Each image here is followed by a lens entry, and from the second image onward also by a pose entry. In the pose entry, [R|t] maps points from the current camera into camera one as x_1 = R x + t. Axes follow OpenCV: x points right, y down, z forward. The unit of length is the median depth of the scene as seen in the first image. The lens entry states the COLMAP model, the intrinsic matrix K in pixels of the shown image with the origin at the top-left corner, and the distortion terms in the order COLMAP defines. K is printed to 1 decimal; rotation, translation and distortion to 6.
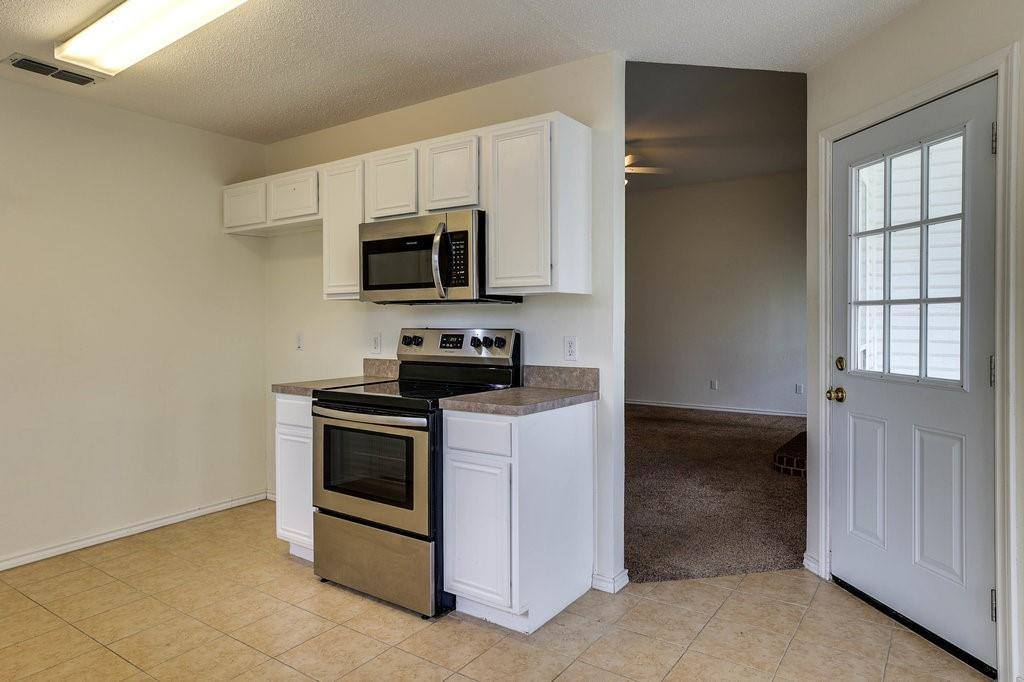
lens RADIAL K [[605.7, 0, 545.2], [0, 605.7, 327.0], [0, 0, 1]] dist [-0.001821, 0.000343]
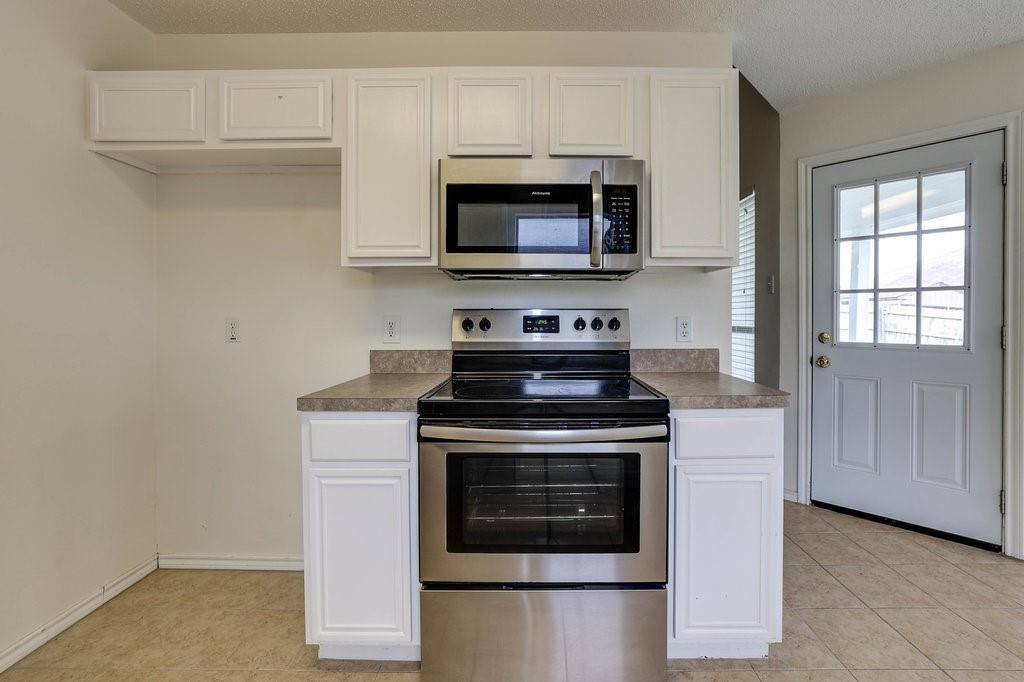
lens RADIAL K [[424.3, 0, 510.9], [0, 424.3, 323.5], [0, 0, 1]] dist [-0.032610, 0.011803]
pose [[0.839798, -0.005042, 0.542876, -0.547016], [0.004718, 0.999987, 0.001989, 0.023252], [-0.542878, 0.000891, 0.839811, 0.584702]]
